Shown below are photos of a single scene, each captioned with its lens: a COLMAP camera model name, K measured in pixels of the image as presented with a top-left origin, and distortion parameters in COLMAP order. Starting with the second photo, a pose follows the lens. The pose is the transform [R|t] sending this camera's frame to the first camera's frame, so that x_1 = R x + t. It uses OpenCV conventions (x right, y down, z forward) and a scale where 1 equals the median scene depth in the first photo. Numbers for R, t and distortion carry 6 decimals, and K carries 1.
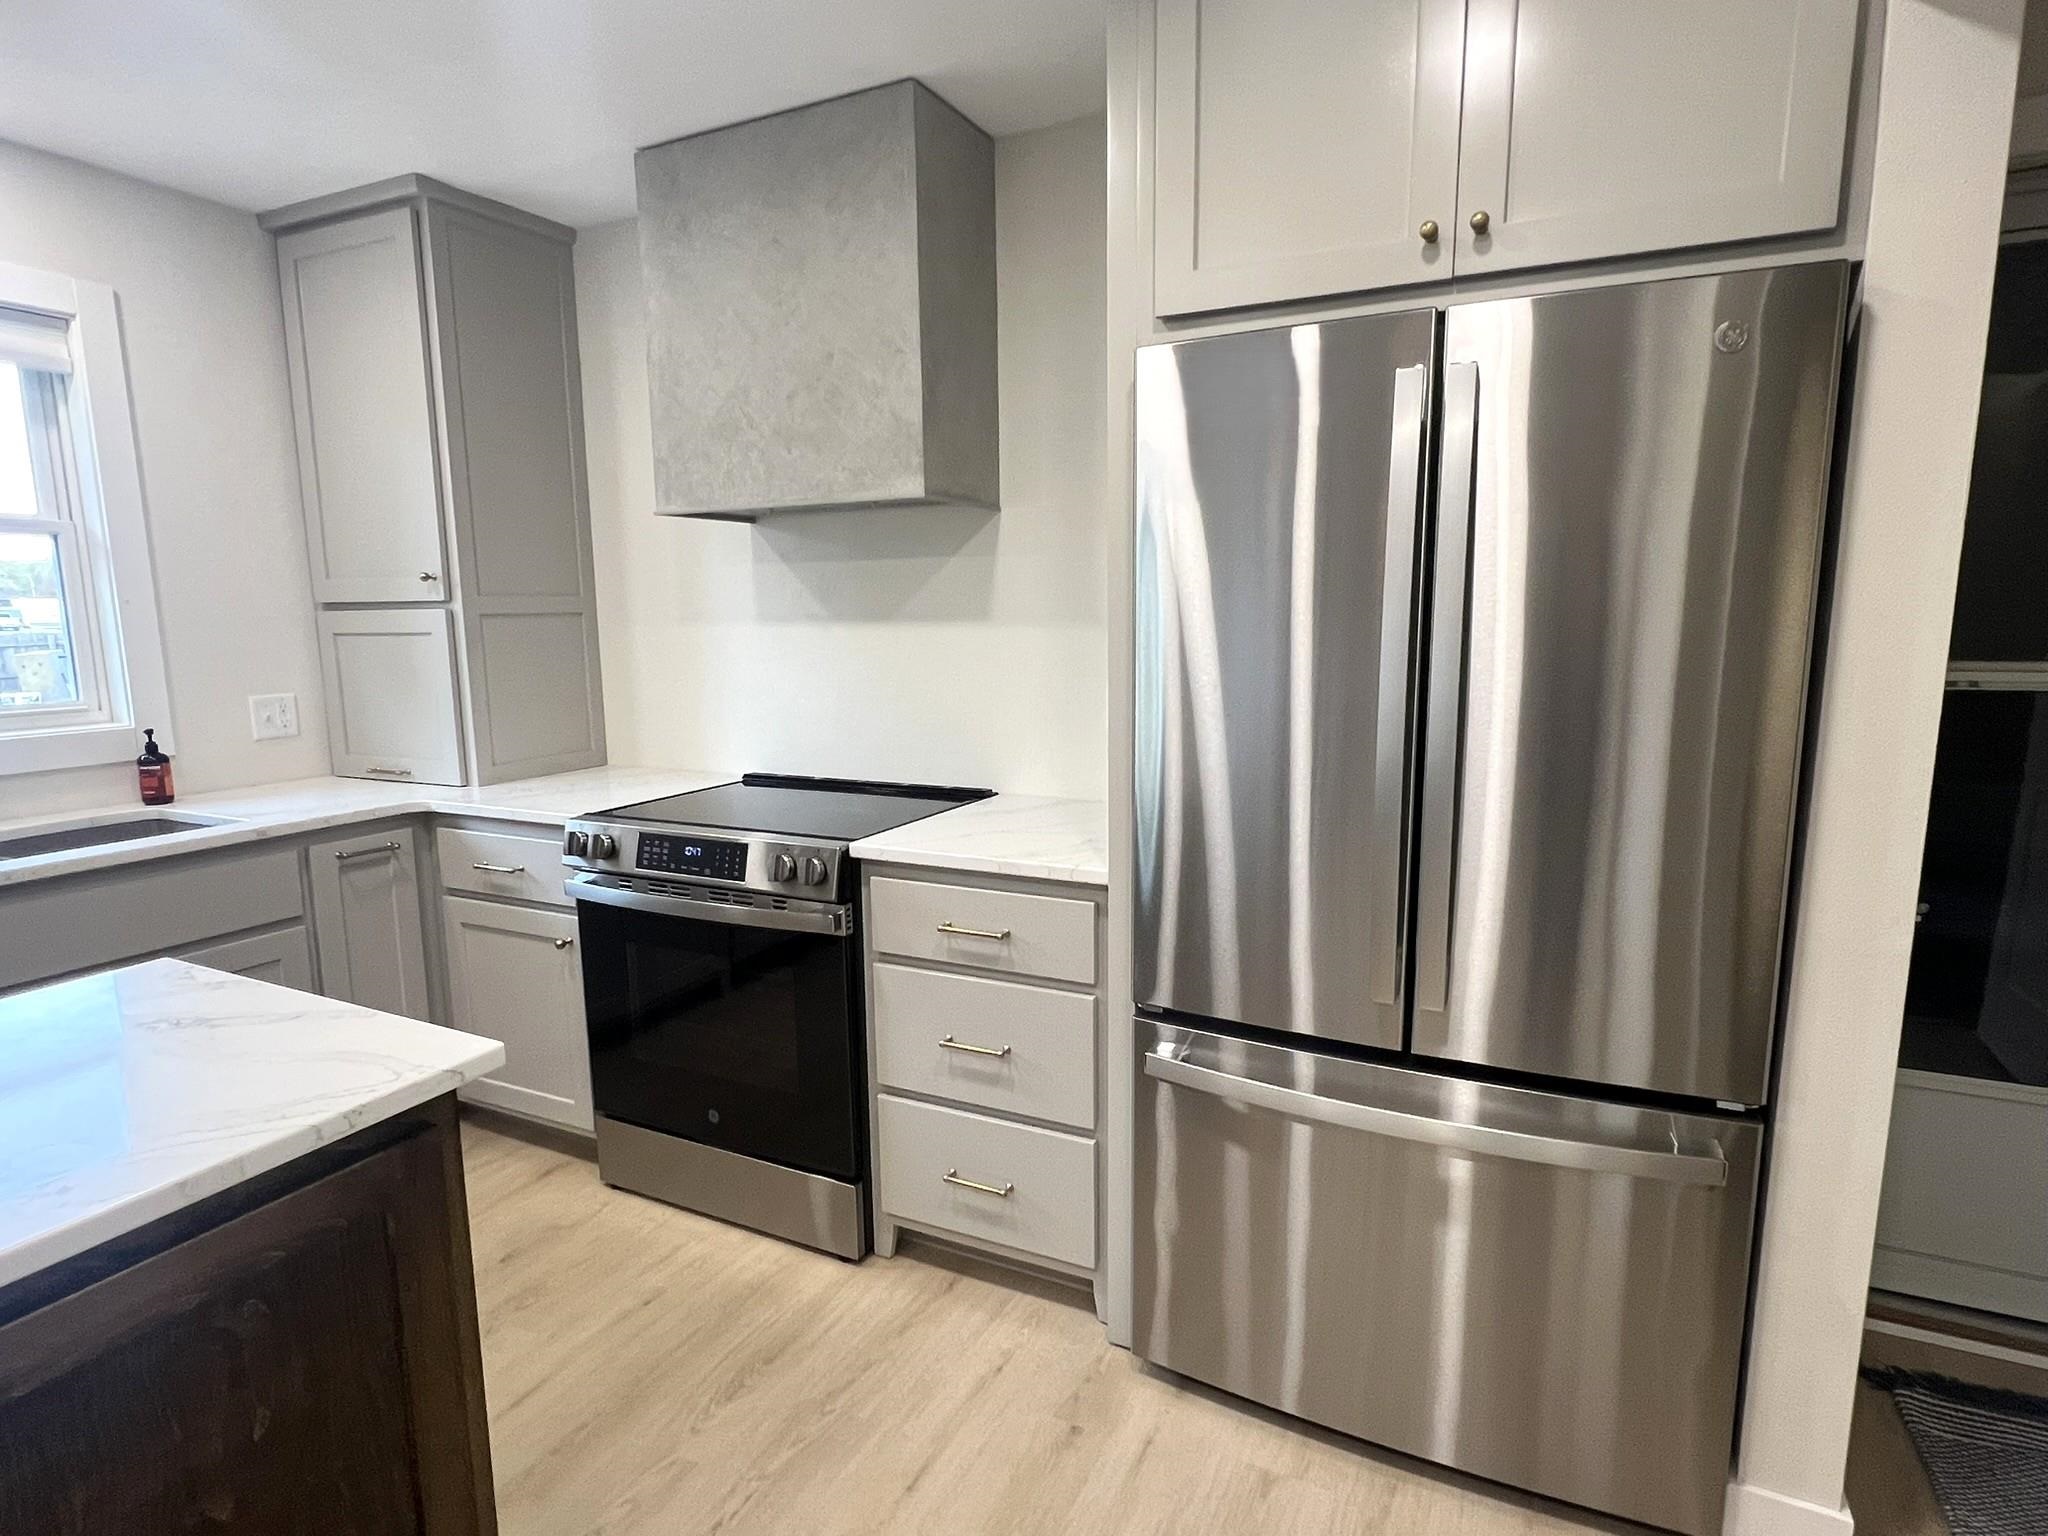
lens RADIAL K [[1098.3, 0, 1023.3], [0, 1098.3, 781.6], [0, 0, 1]] dist [0.002312, -0.001339]
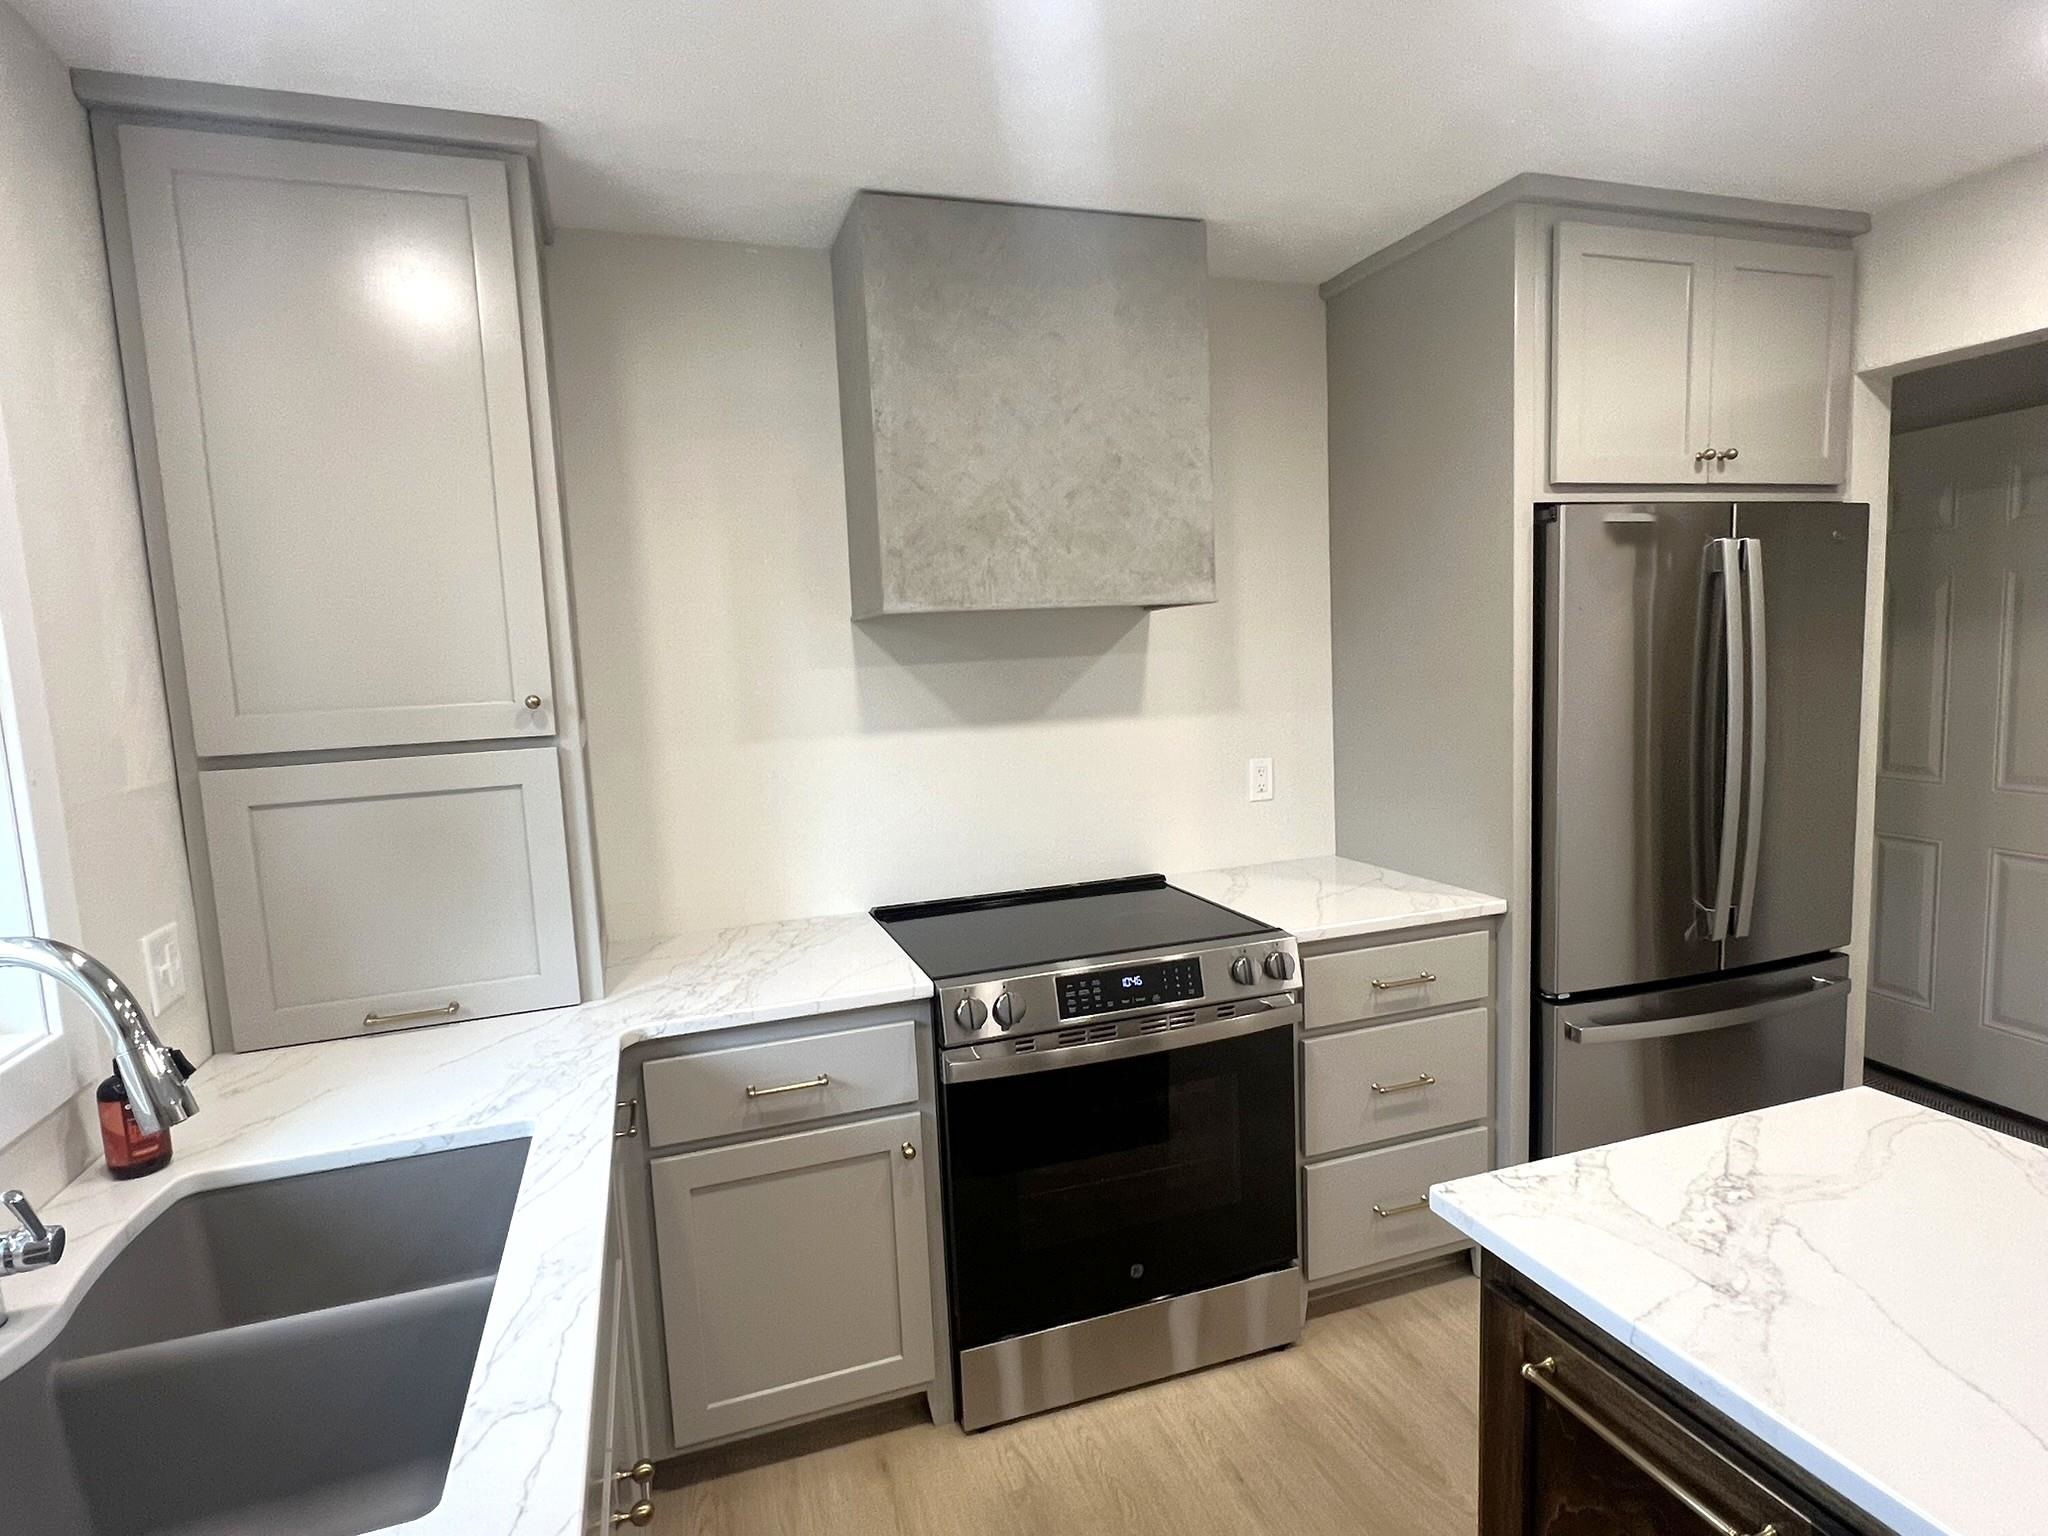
lens RADIAL K [[1098.3, 0, 1029.8], [0, 1098.3, 777.1], [0, 0, 1]] dist [0.002312, -0.001339]
pose [[0.700622, -0.101813, 0.706232, -0.858607], [0.149547, 0.988738, -0.005818, -0.097519], [-0.697686, 0.109691, 0.707957, 0.341345]]
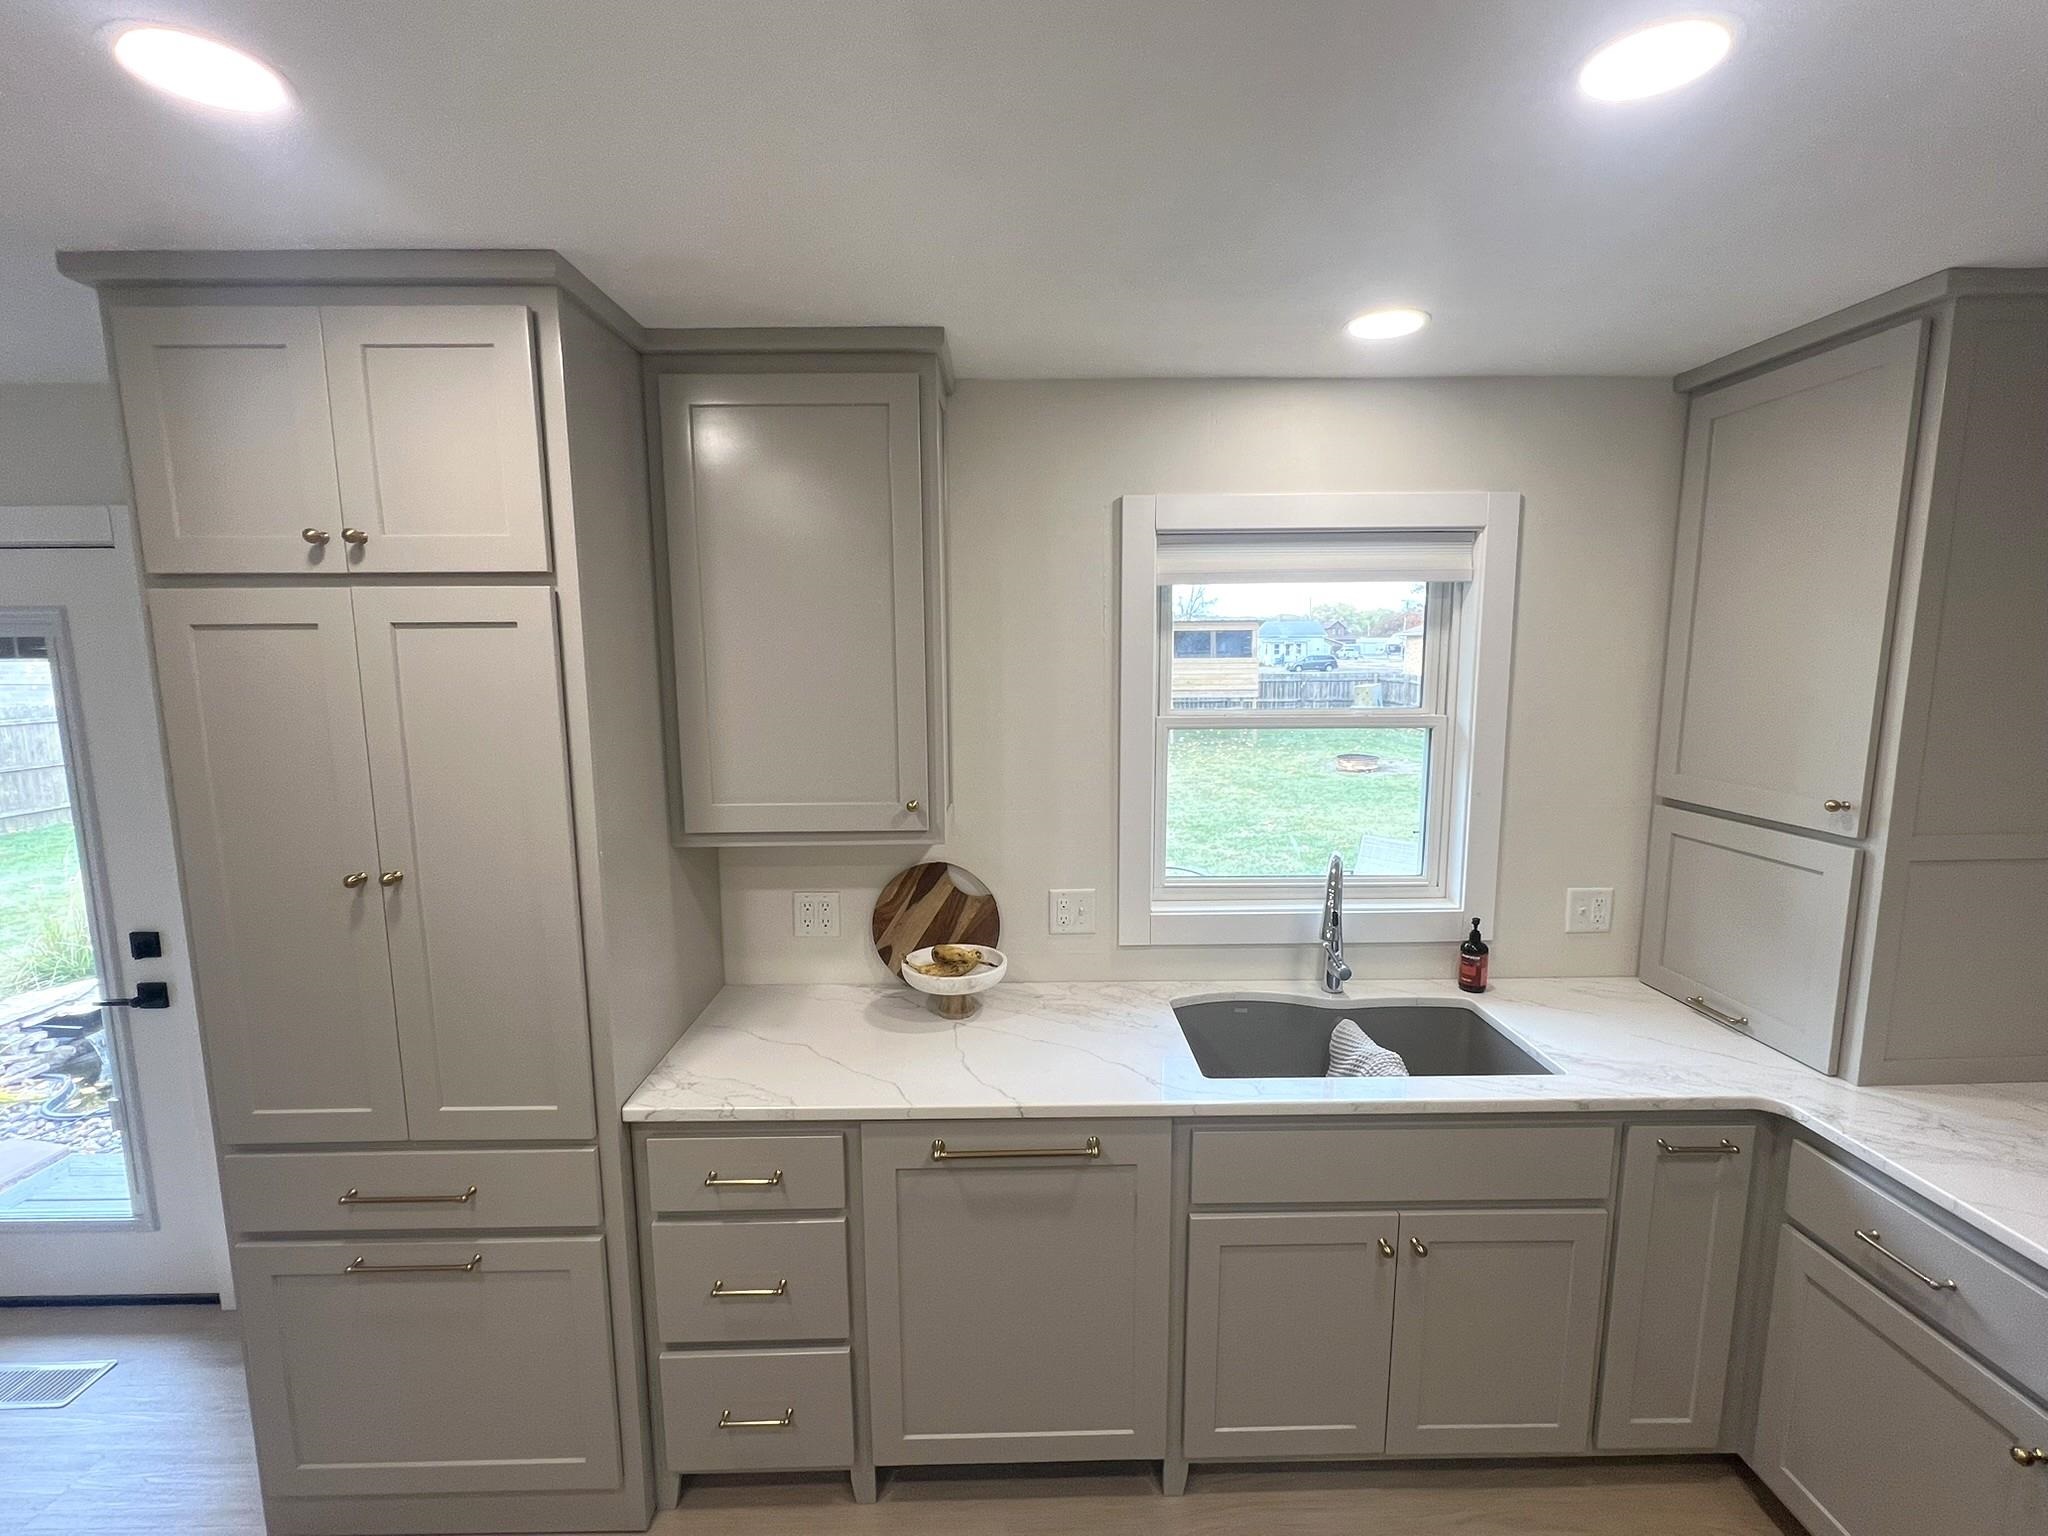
lens RADIAL K [[893.9, 0, 1021.4], [0, 893.9, 772.6], [0, 0, 1]] dist [-0.001010, -0.000516]
pose [[0.460379, 0.124947, -0.878885, -0.277505], [-0.136989, 0.988185, 0.068728, -0.184511], [0.877089, 0.088757, 0.472056, 0.223478]]
